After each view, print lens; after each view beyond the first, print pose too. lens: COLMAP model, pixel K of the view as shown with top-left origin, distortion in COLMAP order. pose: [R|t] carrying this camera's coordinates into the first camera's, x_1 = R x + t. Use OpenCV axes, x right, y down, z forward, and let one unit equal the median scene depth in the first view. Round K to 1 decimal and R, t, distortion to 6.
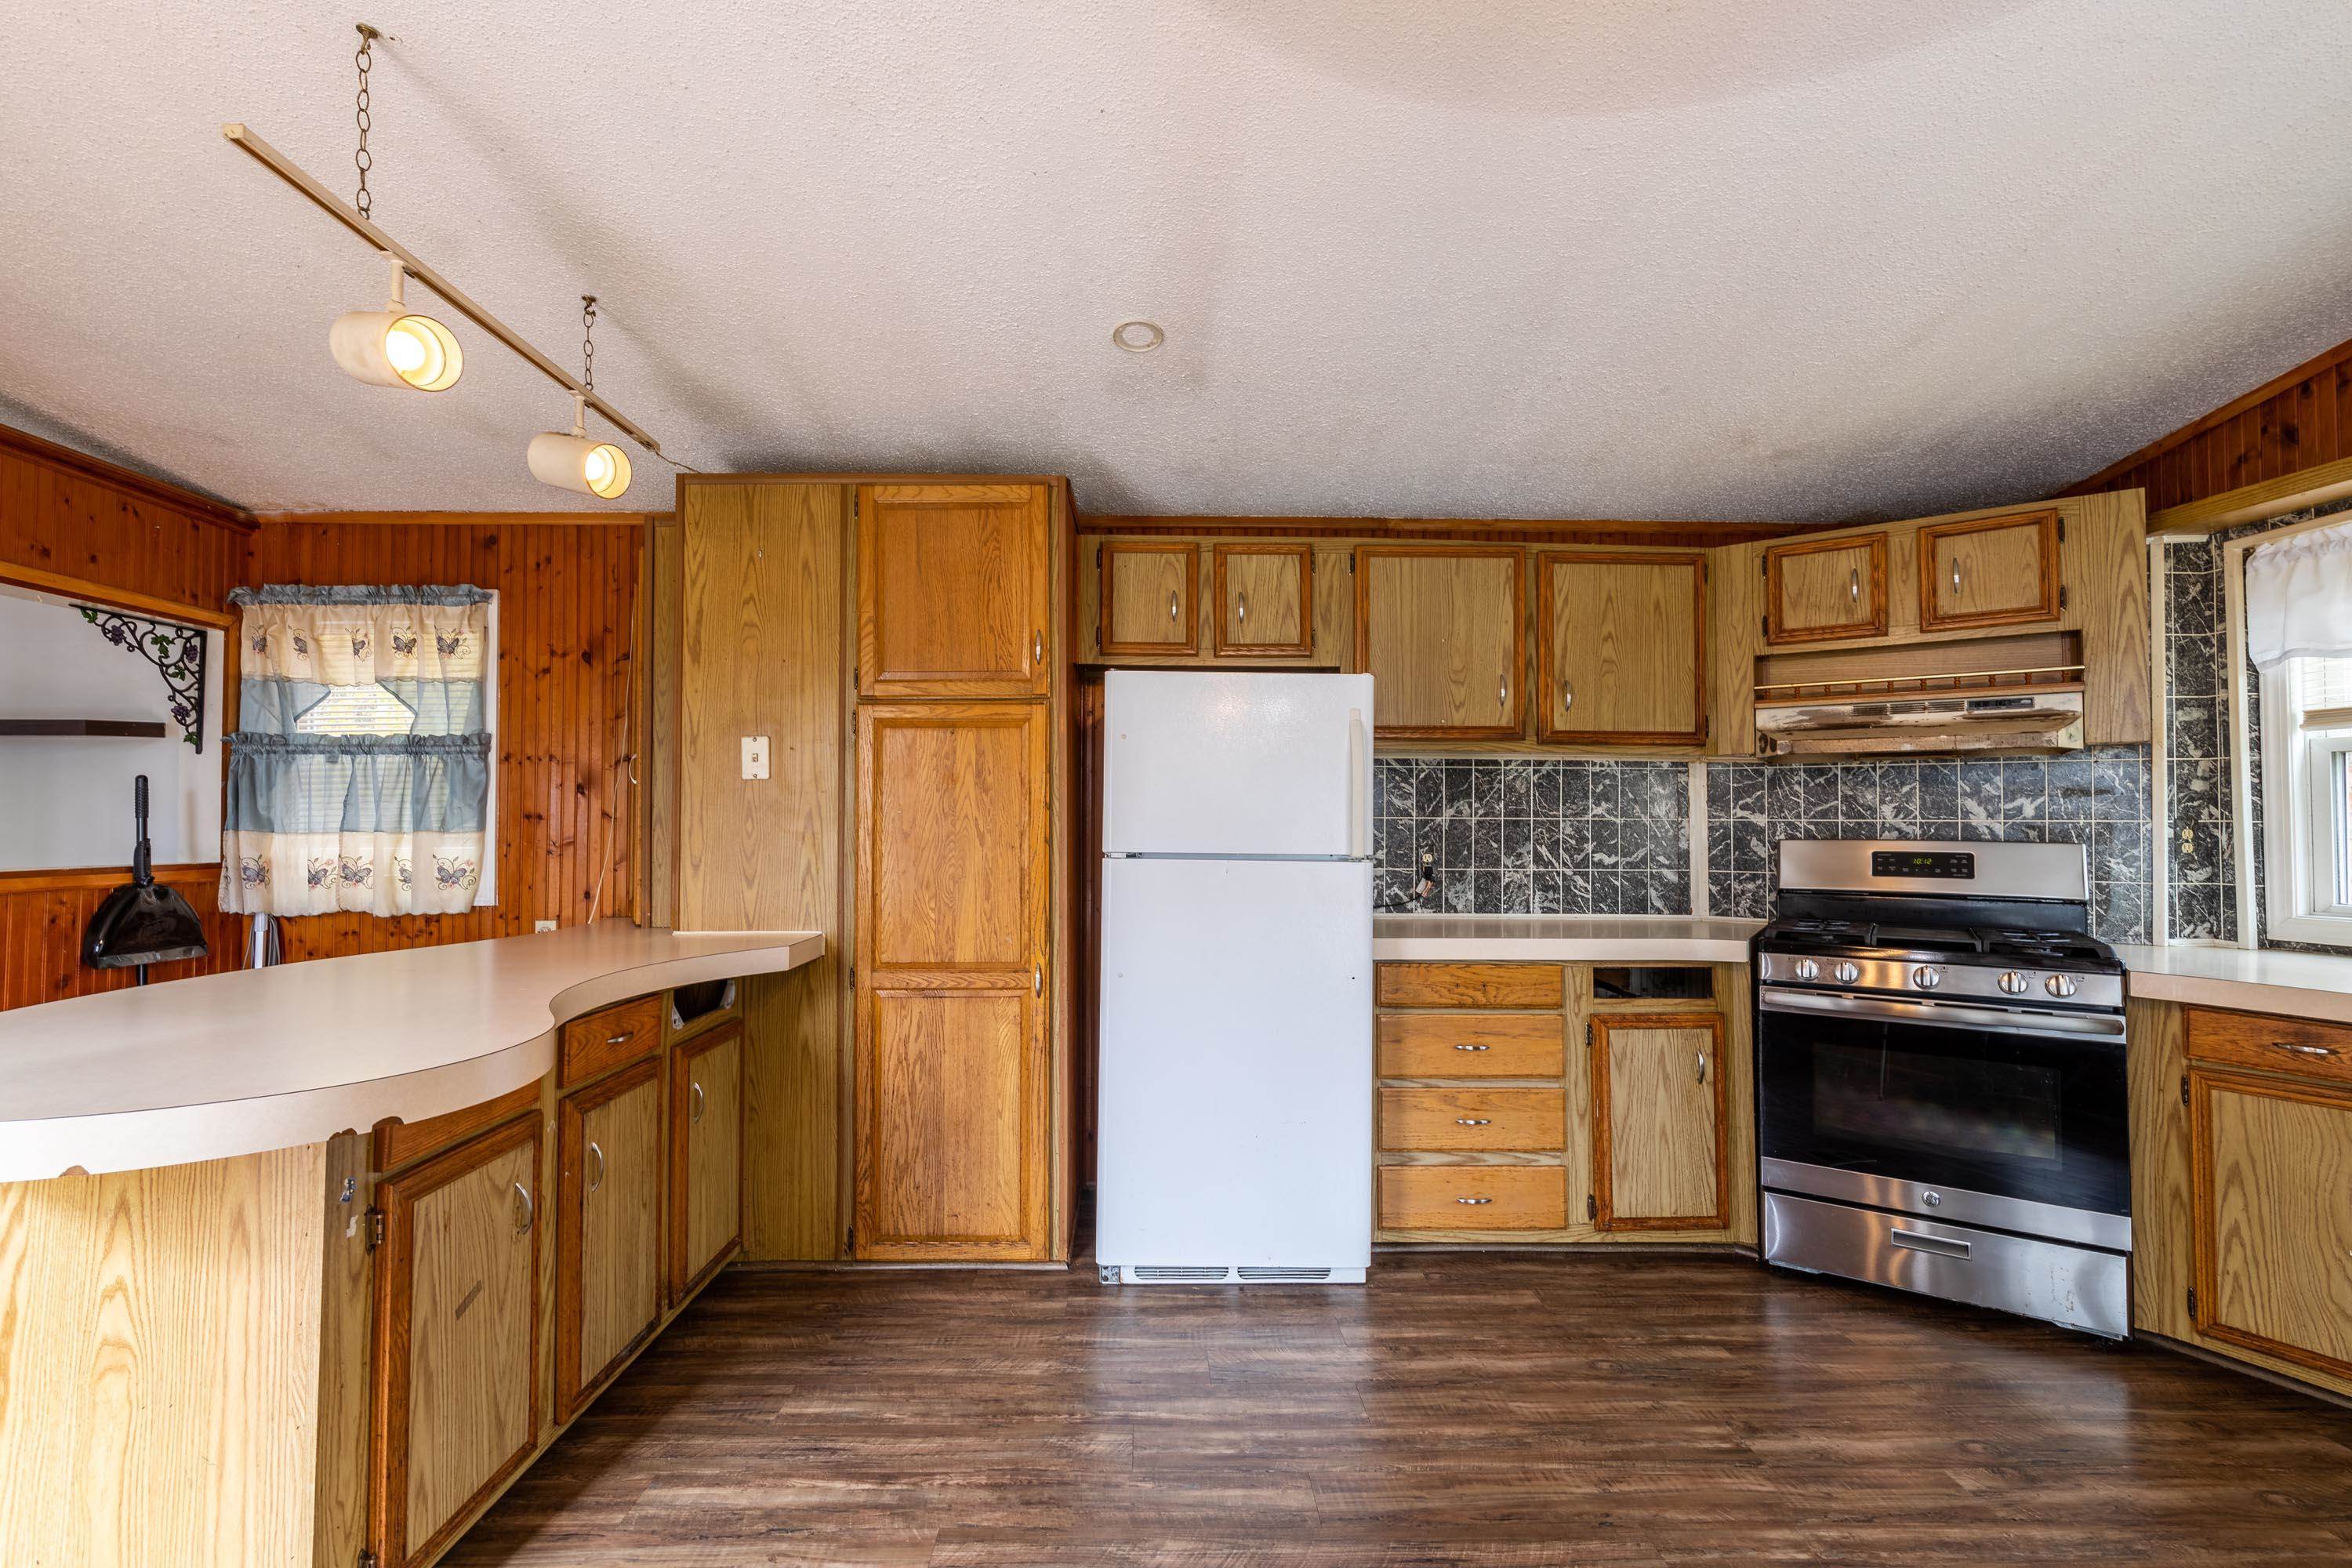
lens RADIAL K [[1014.4, 0, 1176.0], [0, 1014.4, 784.0], [0, 0, 1]] dist [0.002031, 0.000566]
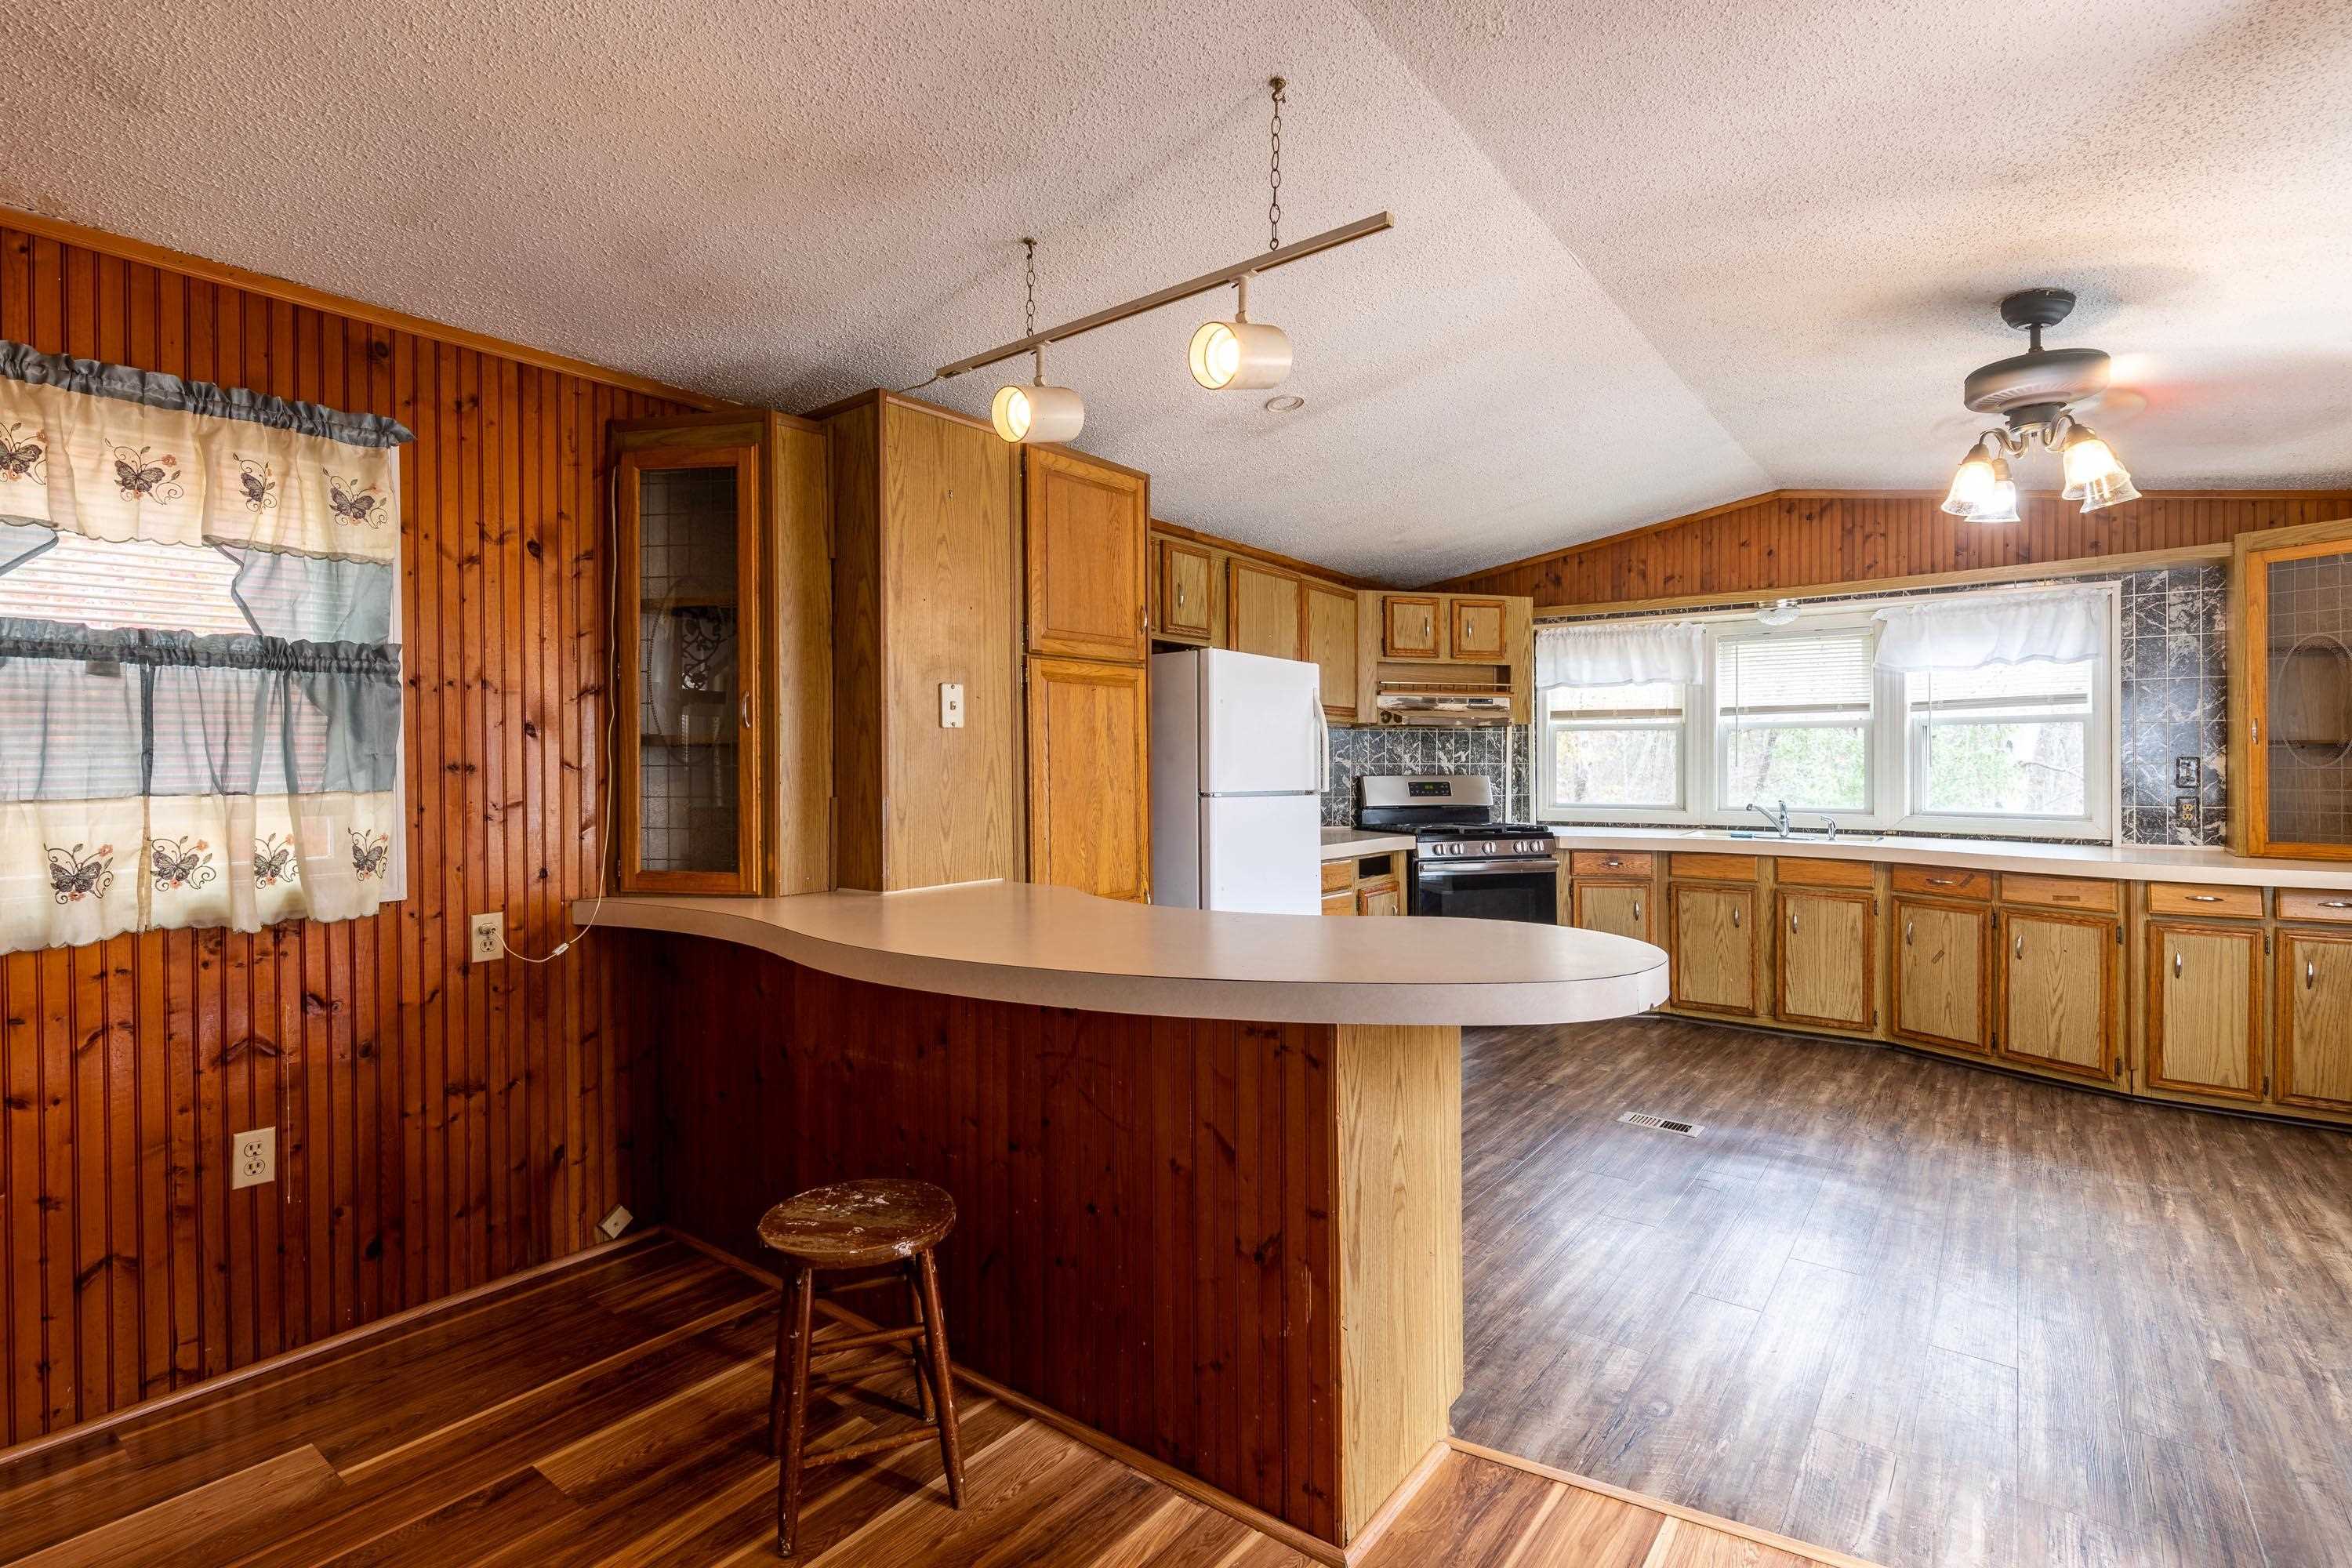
lens RADIAL K [[1075.9, 0, 1175.1], [0, 1075.9, 744.3], [0, 0, 1]] dist [-0.002291, -0.000047]
pose [[0.634014, 0.009025, 0.773269, -0.912557], [-0.024990, 0.999649, 0.008823, -0.002722], [-0.772917, -0.024918, 0.634017, 0.155625]]
